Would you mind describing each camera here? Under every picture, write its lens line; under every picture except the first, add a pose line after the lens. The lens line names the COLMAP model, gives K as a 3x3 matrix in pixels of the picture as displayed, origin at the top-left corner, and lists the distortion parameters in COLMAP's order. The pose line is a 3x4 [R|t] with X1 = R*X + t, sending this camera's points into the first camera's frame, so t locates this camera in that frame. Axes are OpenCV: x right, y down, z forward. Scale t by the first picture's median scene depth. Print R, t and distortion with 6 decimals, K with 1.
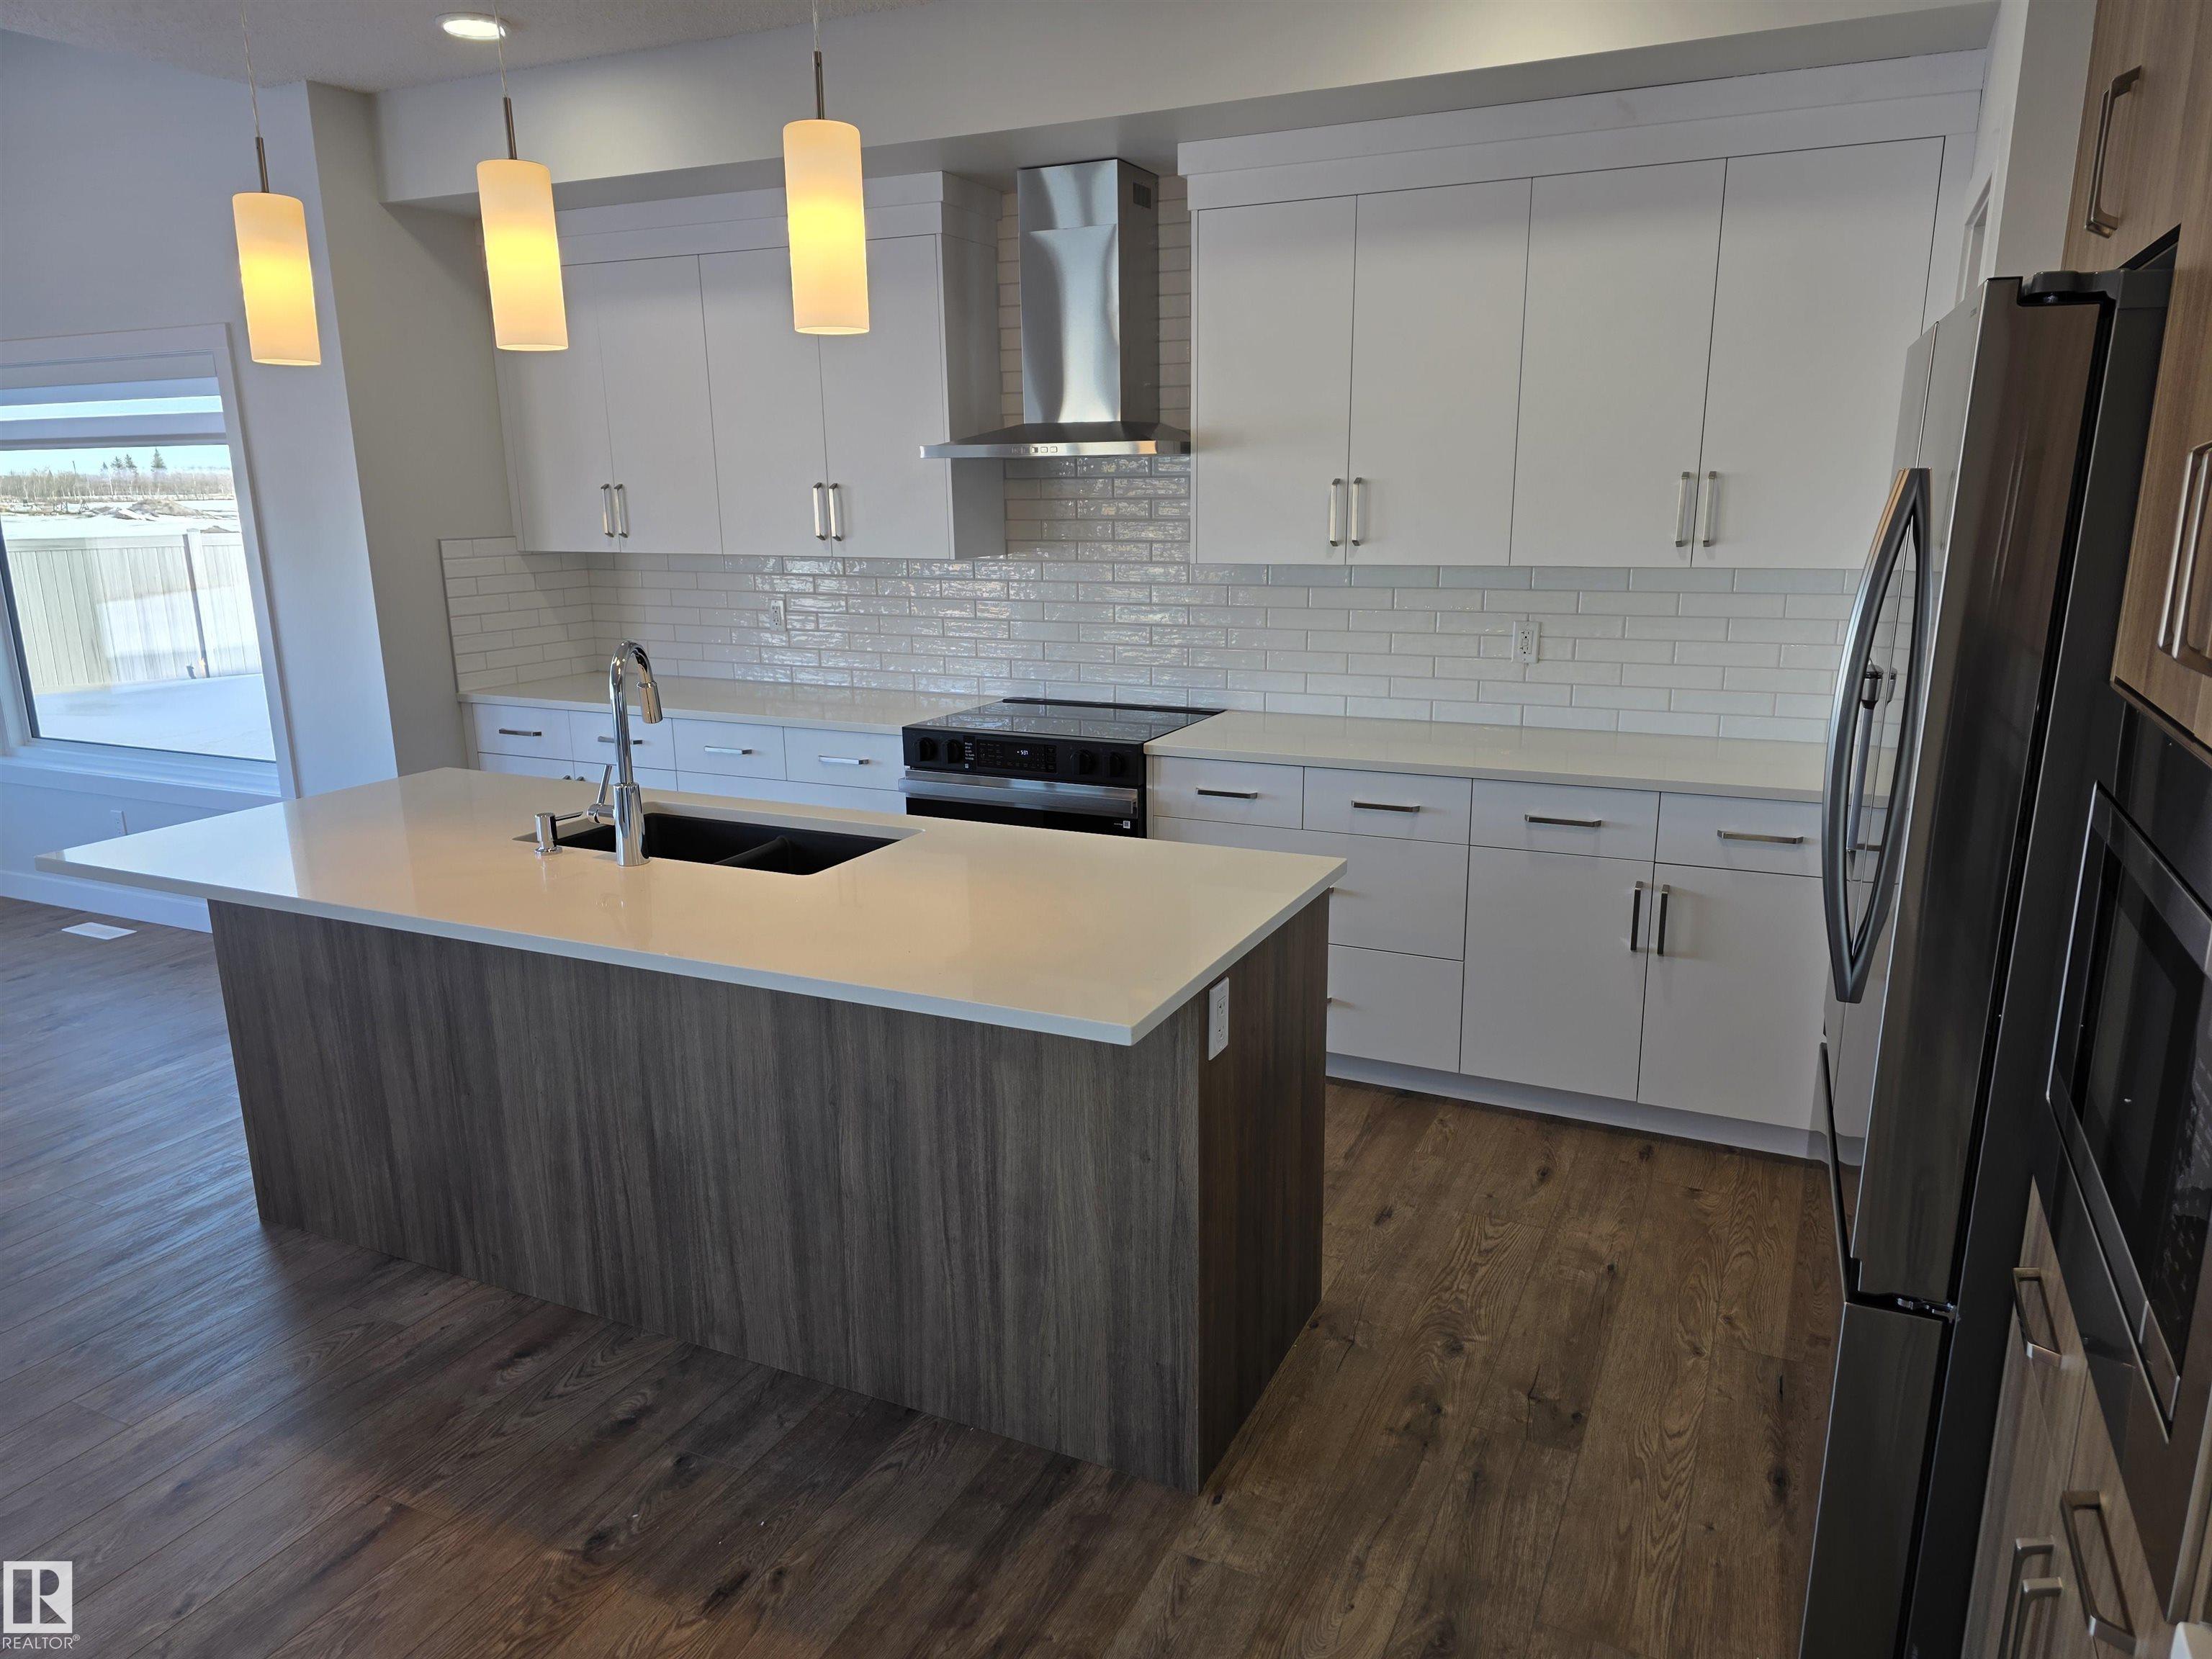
lens RADIAL K [[1461.5, 0, 1122.2], [0, 1461.5, 860.5], [0, 0, 1]] dist [0.055760, -0.046363]
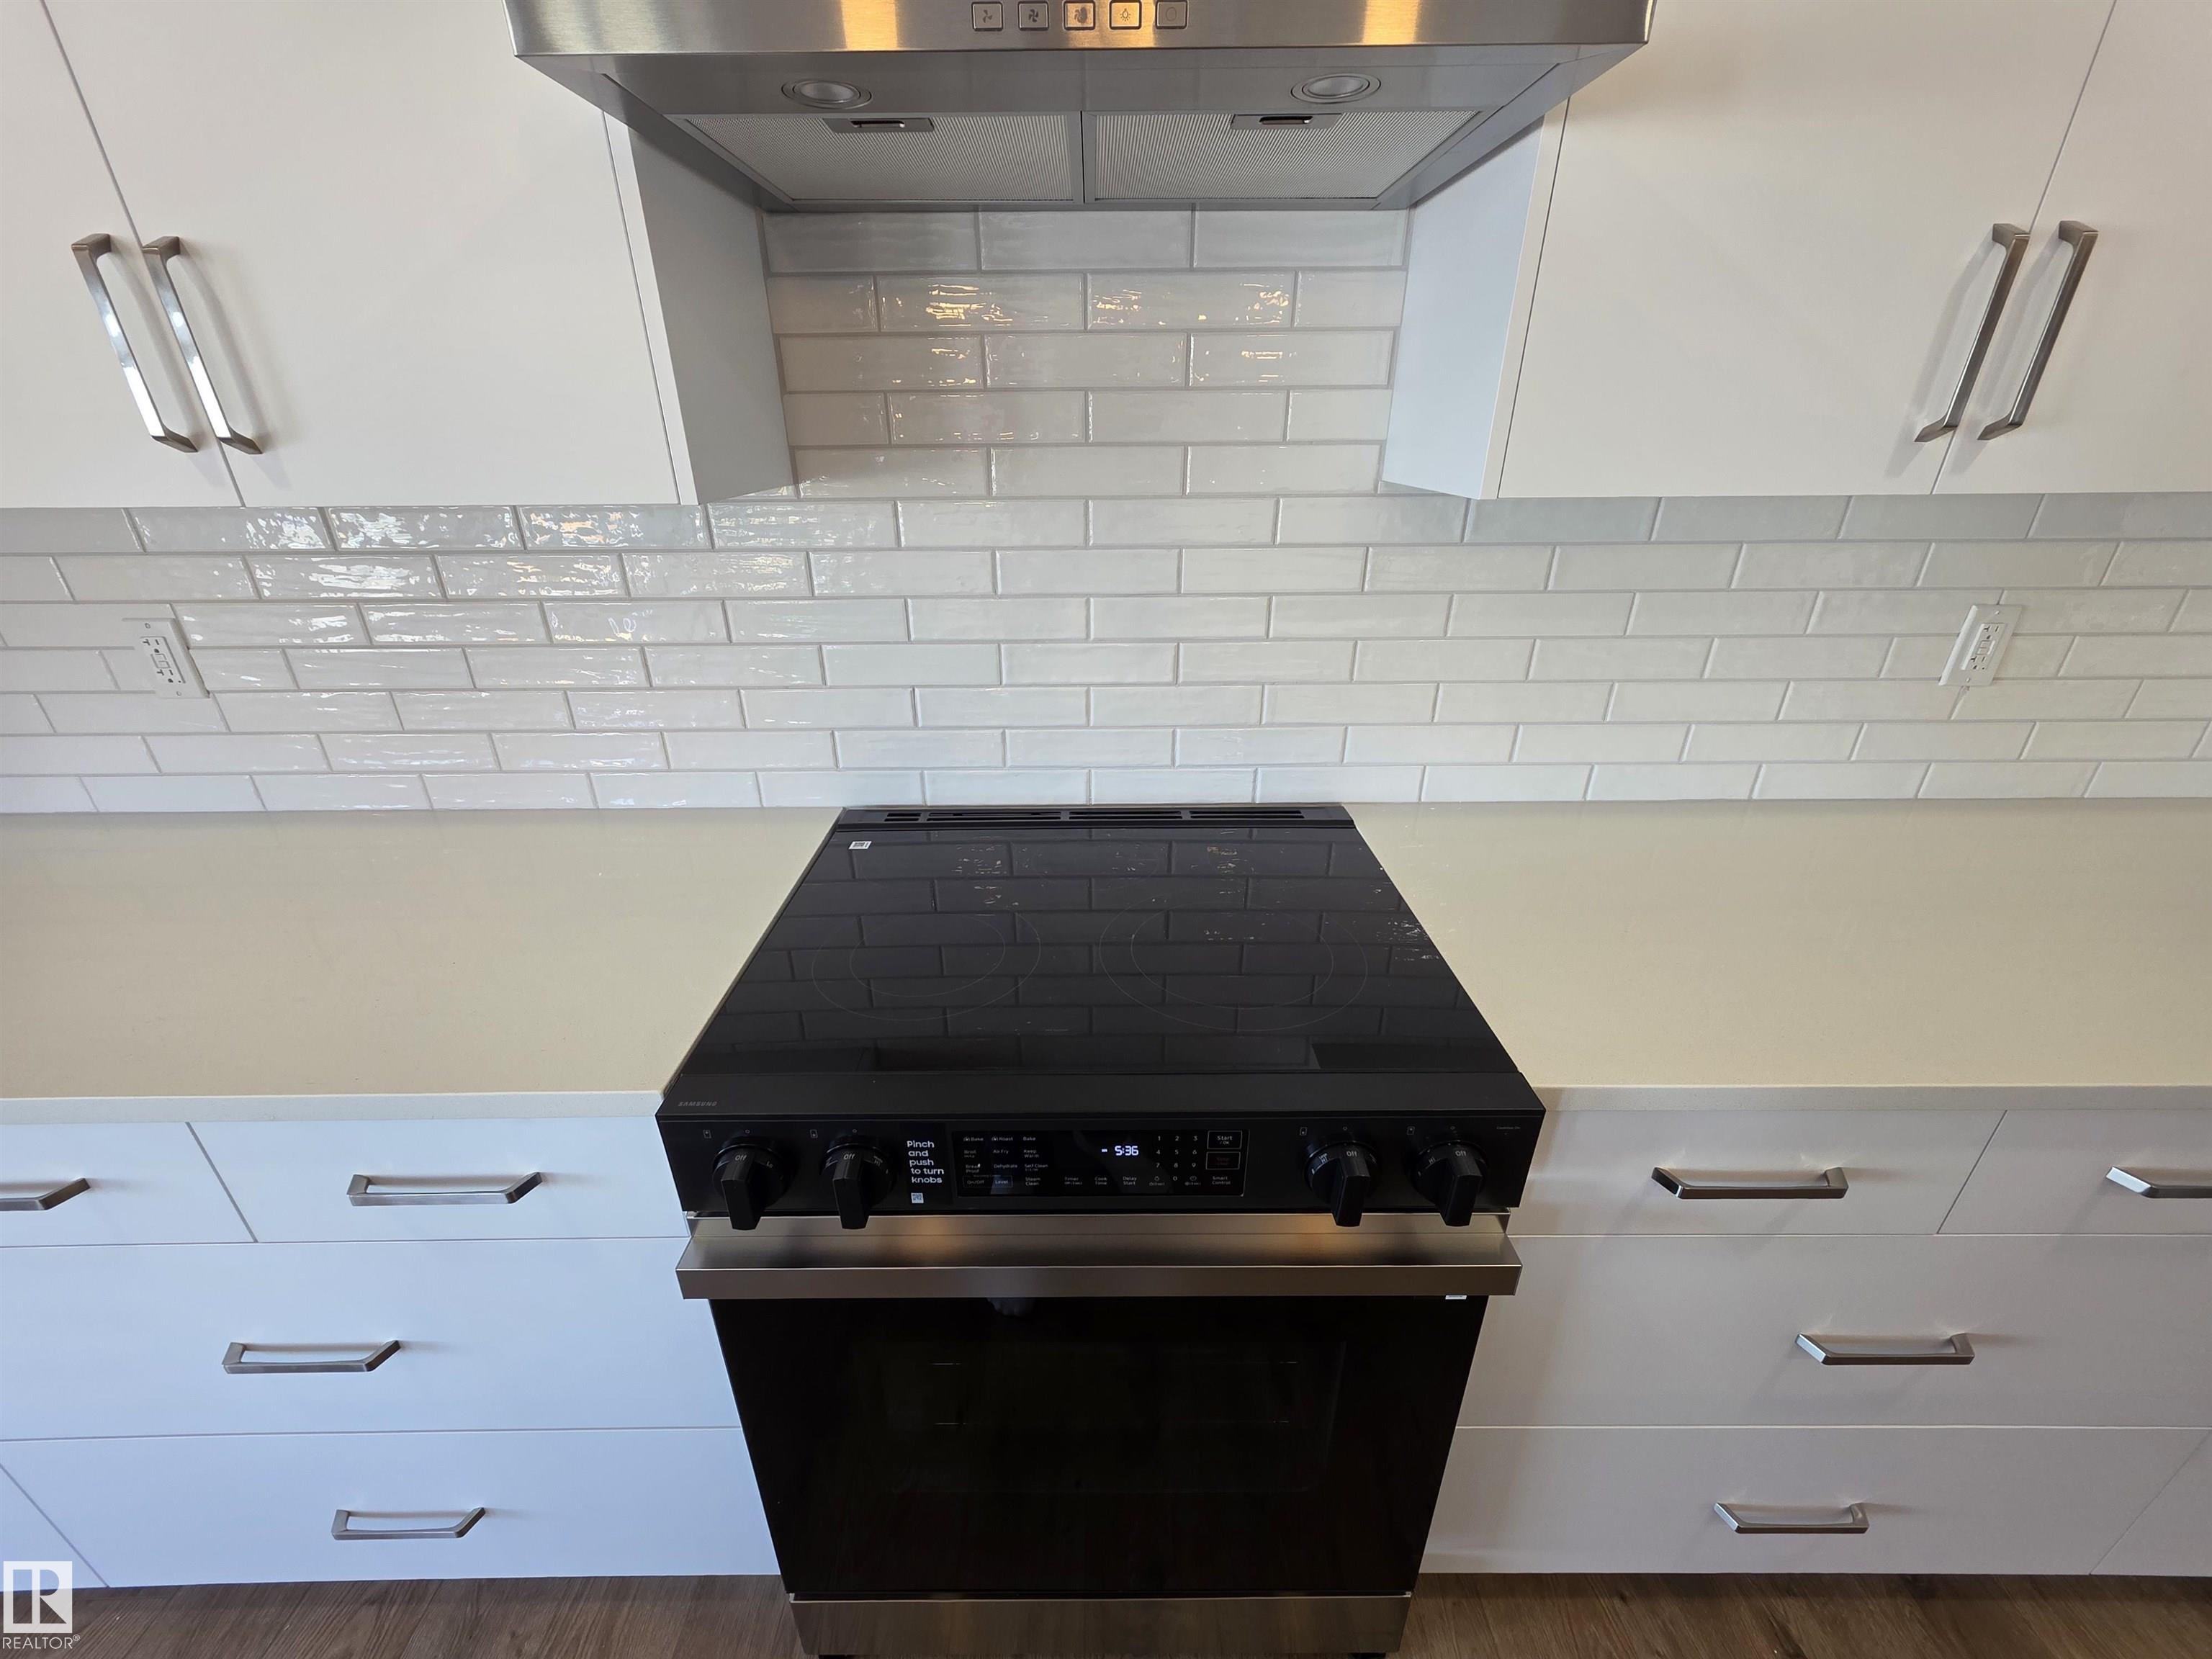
lens RADIAL K [[881.7, 0, 1095.2], [0, 881.7, 841.6], [0, 0, 1]] dist [0.002589, 0.000143]
pose [[0.905429, -0.178324, 0.385225, -0.193846], [0.103409, 0.972804, 0.207267, -0.258523], [-0.411709, -0.147830, 0.899245, 1.221090]]
